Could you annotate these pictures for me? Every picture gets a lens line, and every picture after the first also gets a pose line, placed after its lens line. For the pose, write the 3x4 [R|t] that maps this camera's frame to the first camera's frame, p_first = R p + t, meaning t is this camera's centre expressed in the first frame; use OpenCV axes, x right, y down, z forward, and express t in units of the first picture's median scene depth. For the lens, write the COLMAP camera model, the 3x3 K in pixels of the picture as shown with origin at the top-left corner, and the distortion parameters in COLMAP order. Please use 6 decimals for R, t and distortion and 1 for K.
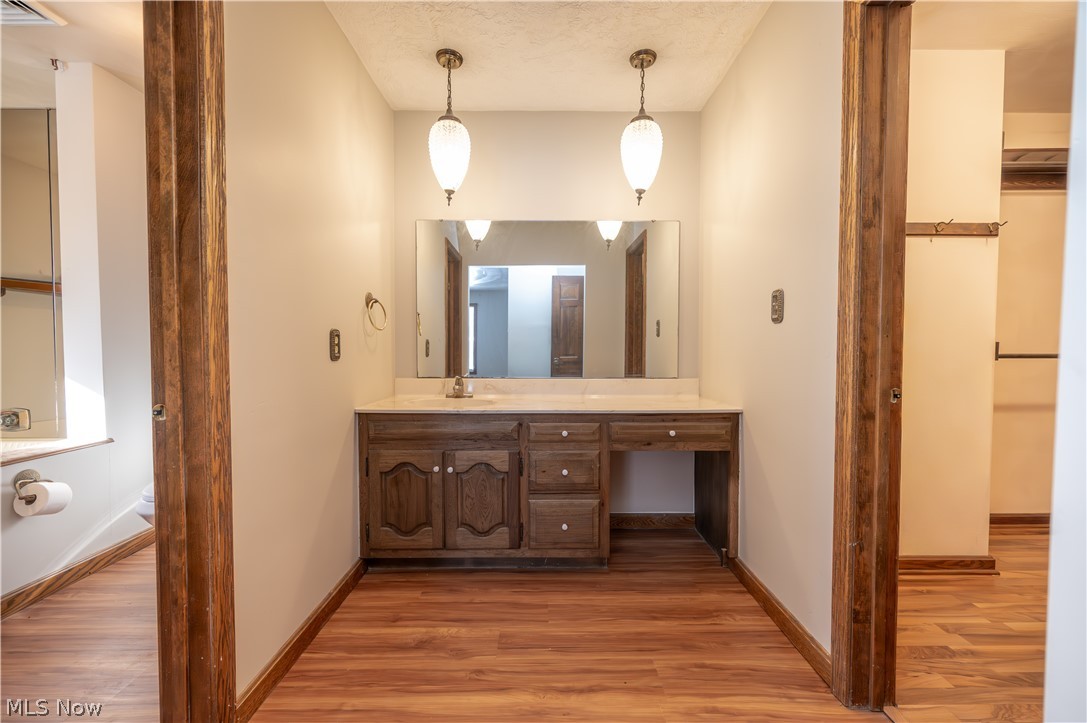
lens RADIAL K [[436.8, 0, 544.2], [0, 436.8, 365.1], [0, 0, 1]] dist [0.001959, -0.000162]
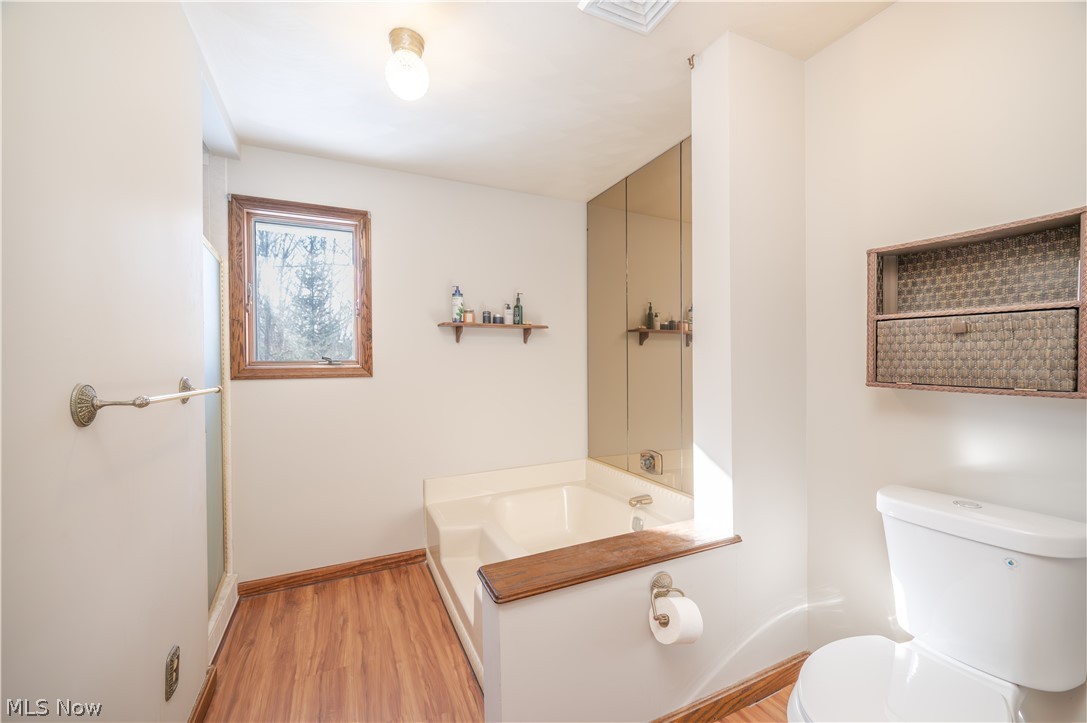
lens RADIAL K [[436.8, 0, 543.2], [0, 436.8, 363.0], [0, 0, 1]] dist [0.001959, -0.000162]
pose [[0.431224, 0.002164, -0.902243, -0.485744], [-0.017721, 0.999825, -0.006071, -0.113241], [0.902071, 0.018606, 0.431186, 0.397870]]
